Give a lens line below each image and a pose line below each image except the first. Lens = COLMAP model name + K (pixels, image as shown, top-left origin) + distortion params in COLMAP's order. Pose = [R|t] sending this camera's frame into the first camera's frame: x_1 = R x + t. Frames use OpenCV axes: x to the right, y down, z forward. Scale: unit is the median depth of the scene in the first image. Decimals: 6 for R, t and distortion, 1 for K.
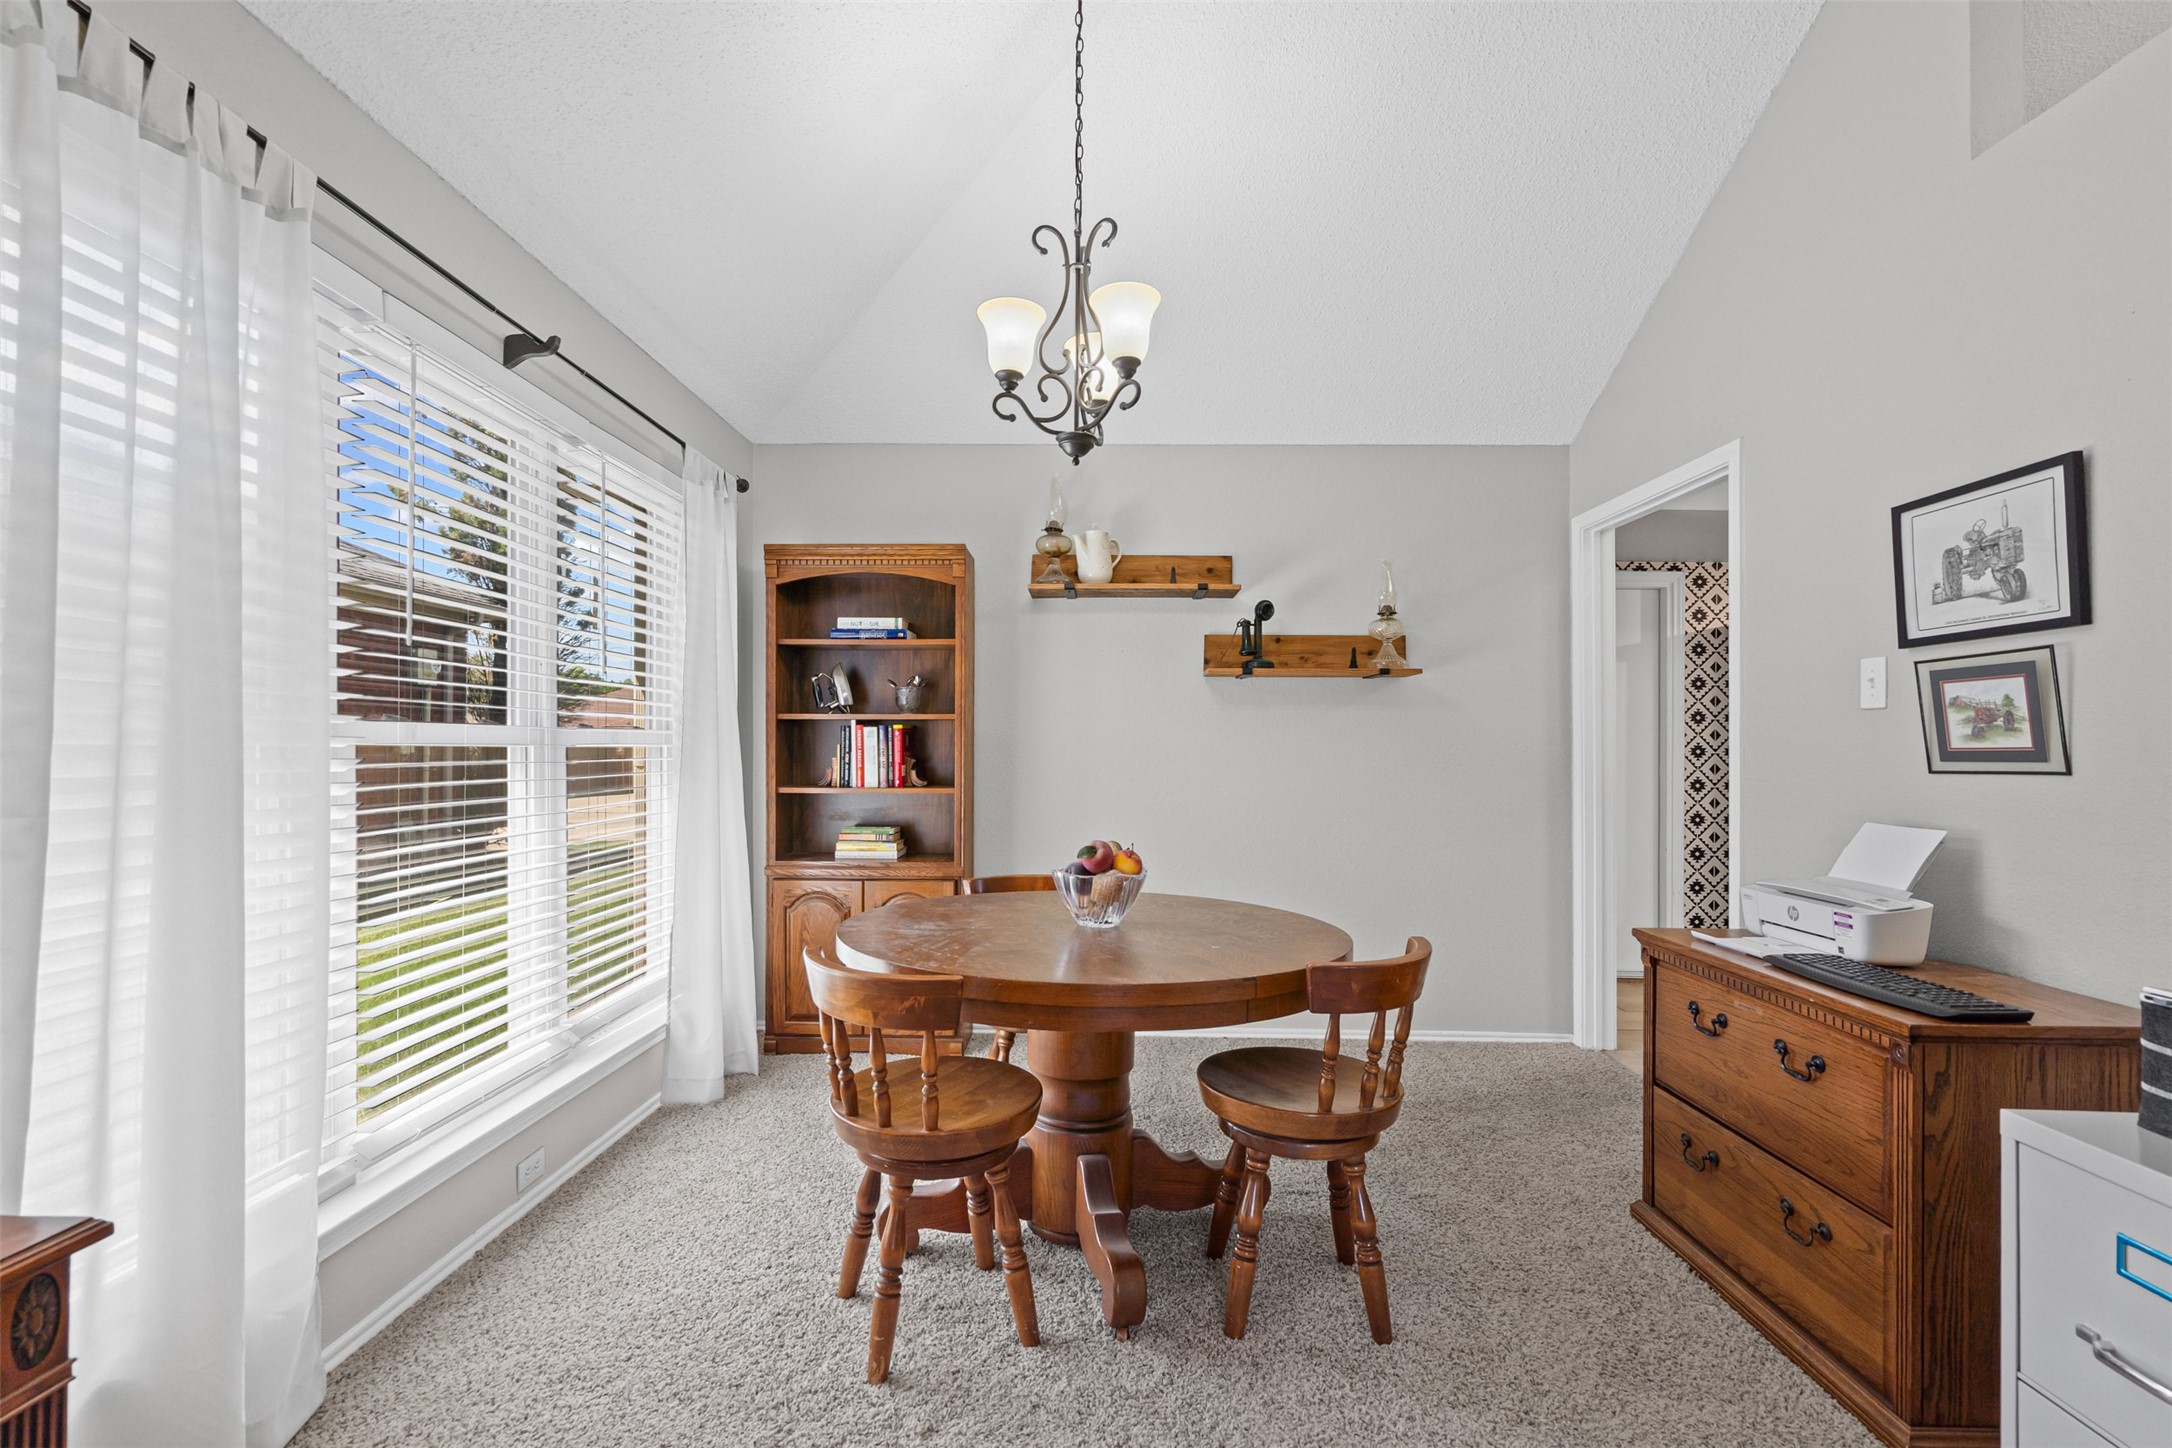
lens RADIAL K [[988.0, 0, 1081.8], [0, 988.0, 741.8], [0, 0, 1]] dist [-0.010406, 0.005853]
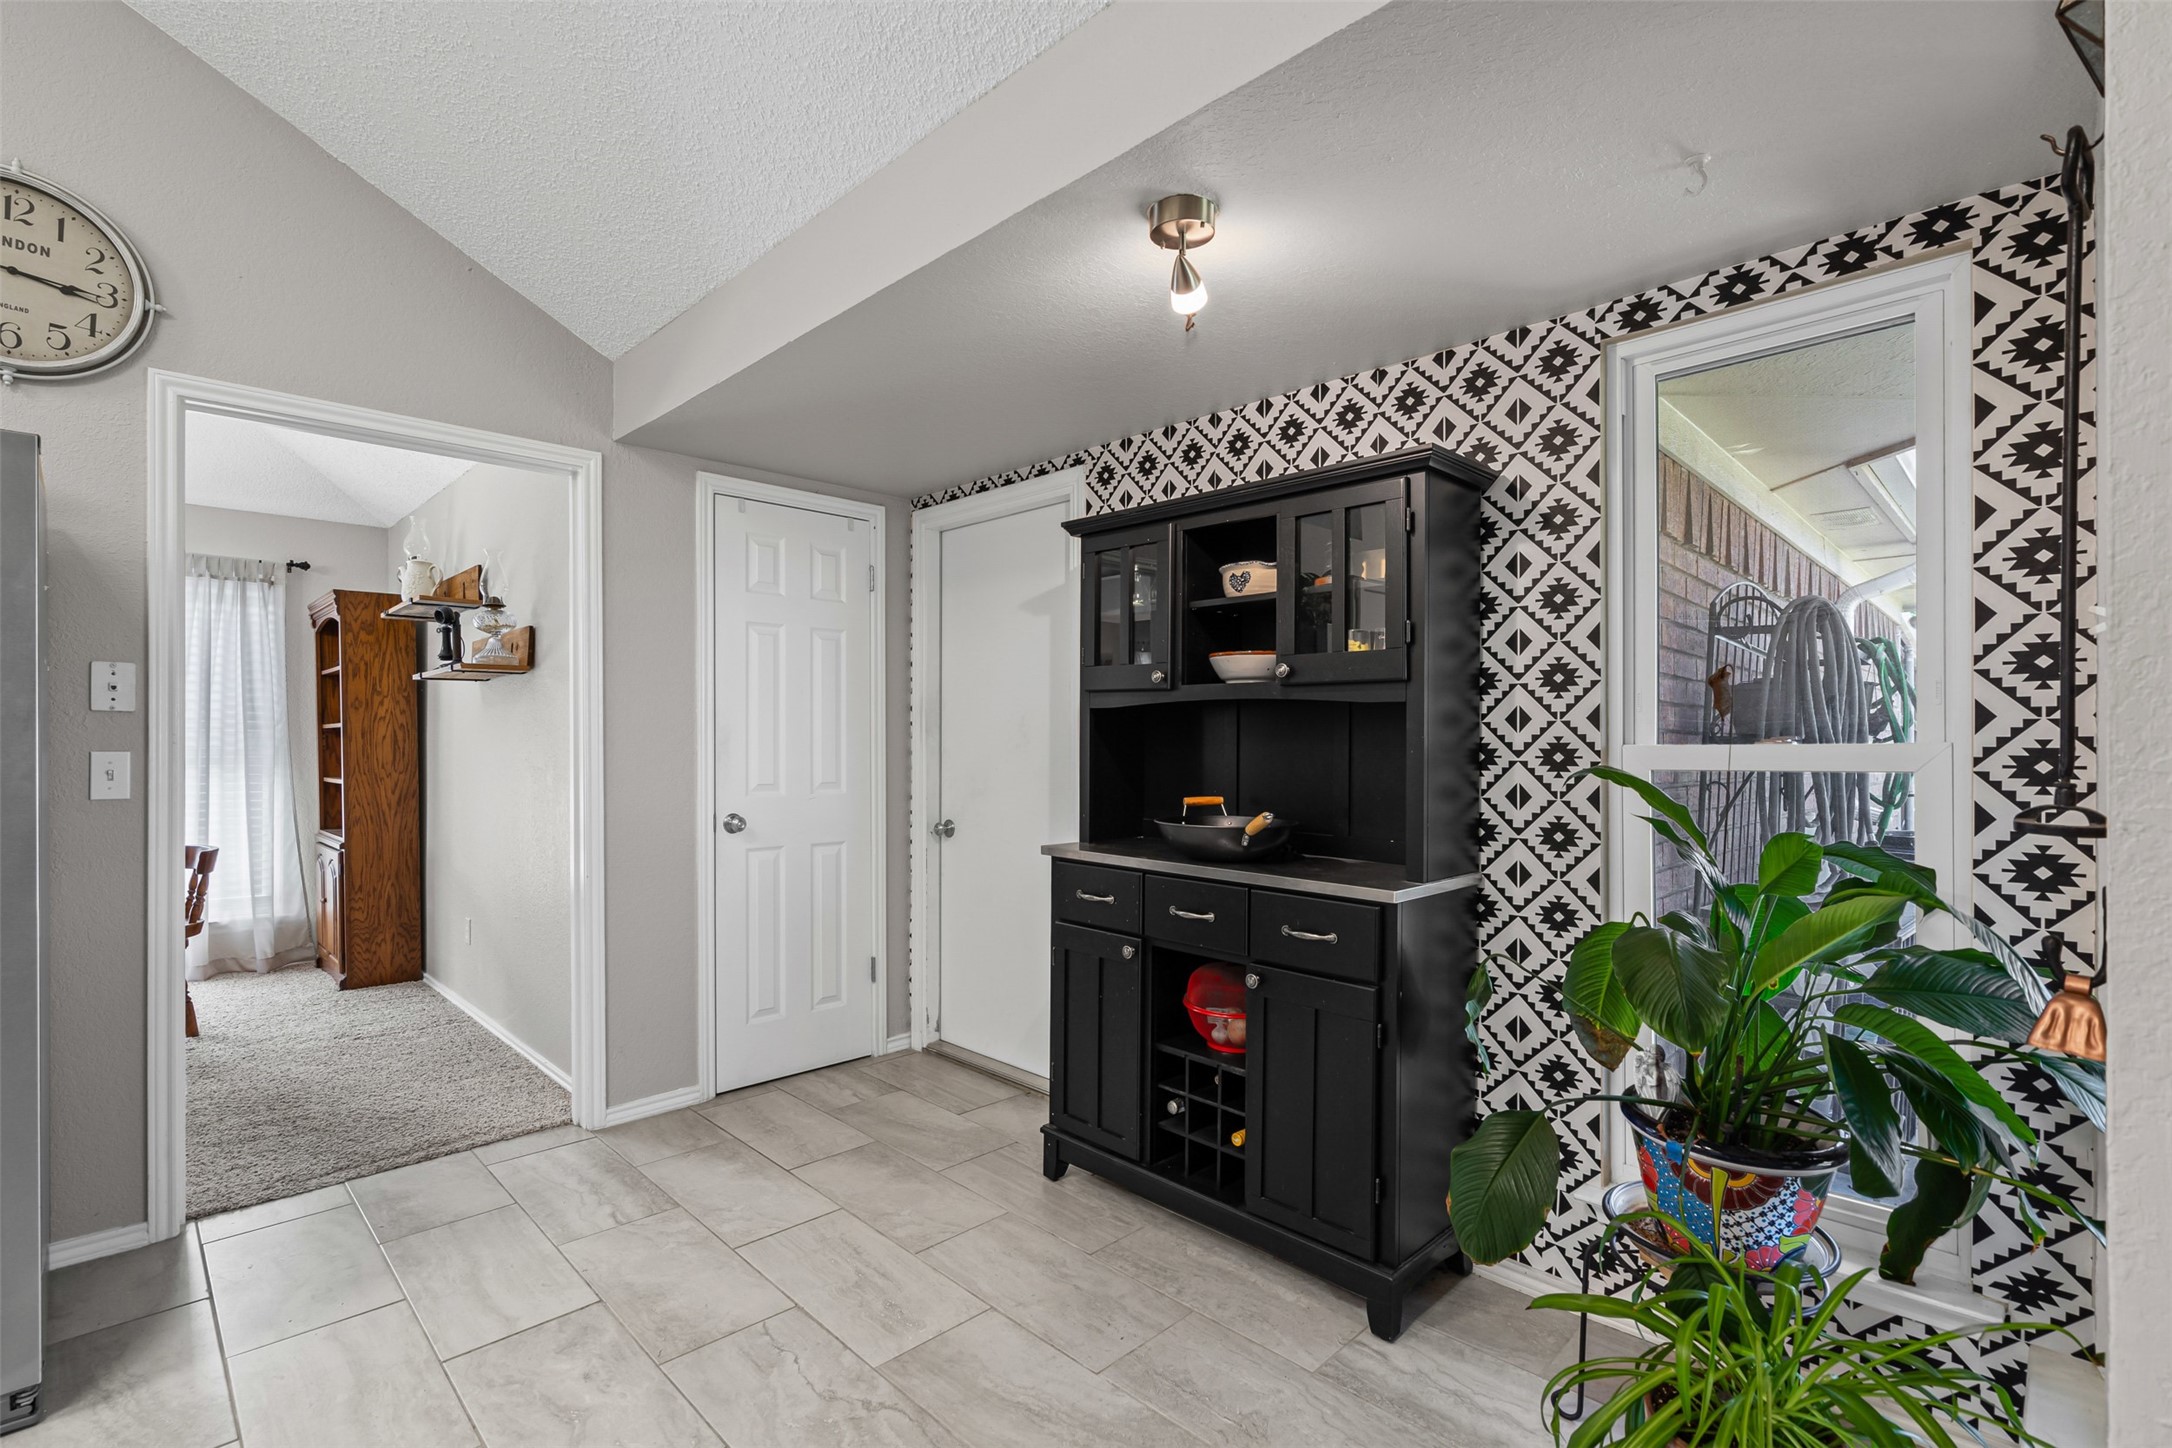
lens RADIAL K [[988.0, 0, 1078.6], [0, 988.0, 734.7], [0, 0, 1]] dist [-0.010406, 0.005853]
pose [[0.734436, -0.012197, -0.678568, 2.231102], [0.014454, 0.999893, -0.002329, 0.004314], [0.678524, -0.008098, 0.734533, 1.142092]]
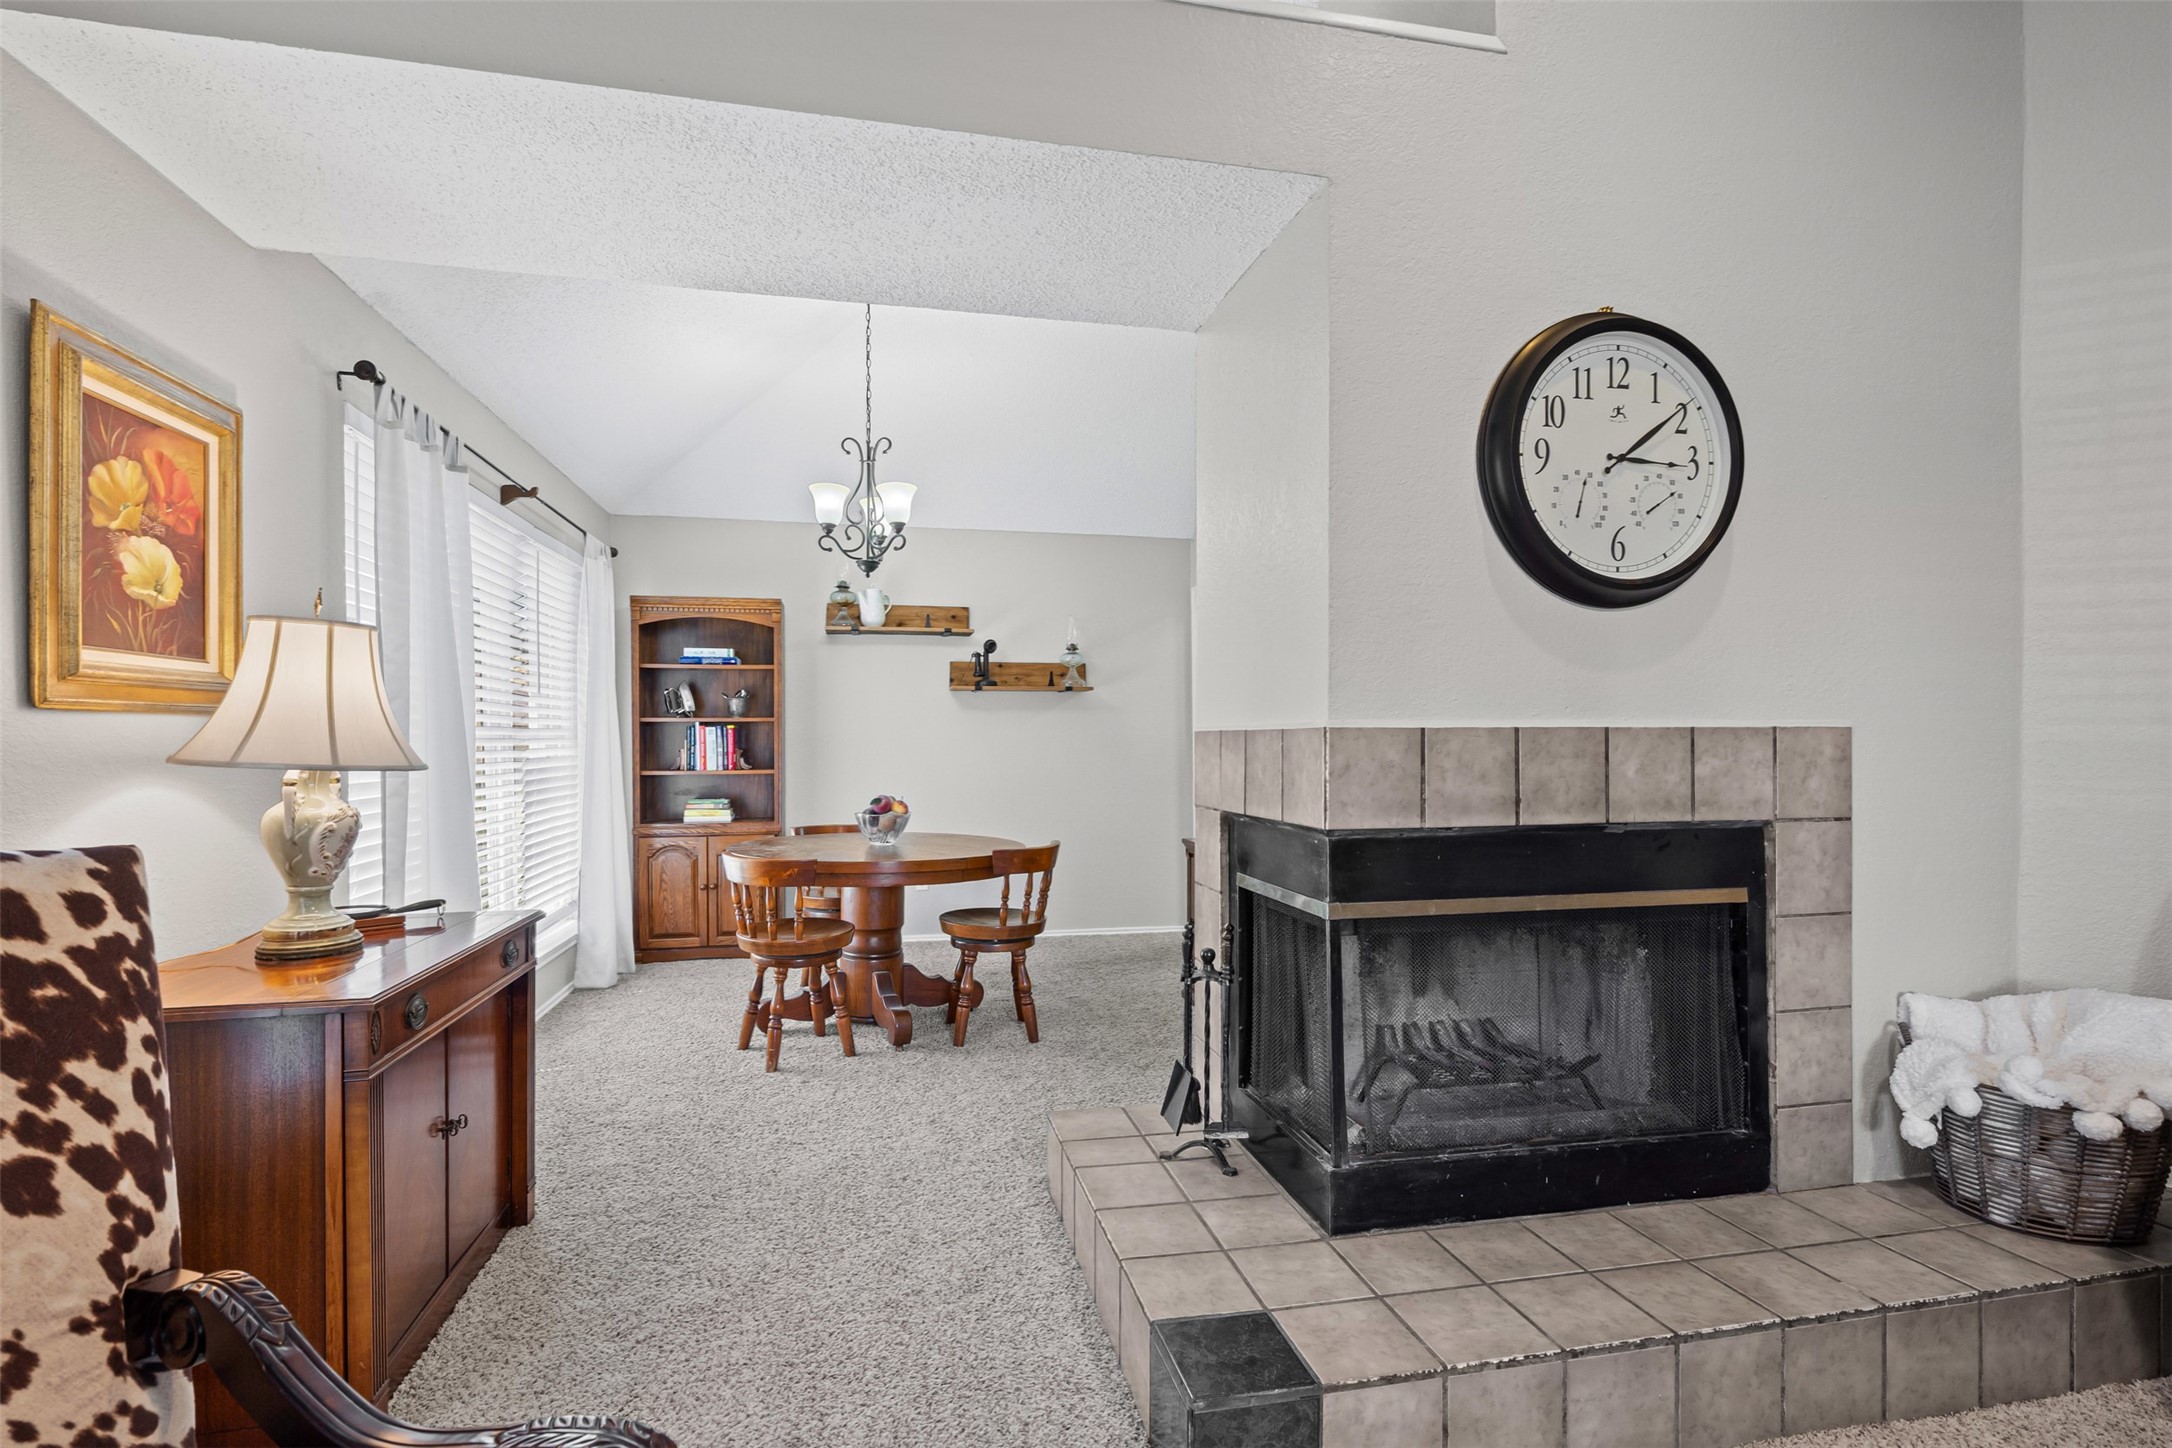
lens RADIAL K [[988.0, 0, 1083.2], [0, 988.0, 741.1], [0, 0, 1]] dist [-0.010406, 0.005853]
pose [[0.971678, -0.007536, 0.236189, -0.050109], [0.005282, 0.999934, 0.010178, -0.010597], [-0.236250, -0.008642, 0.971654, -0.773863]]
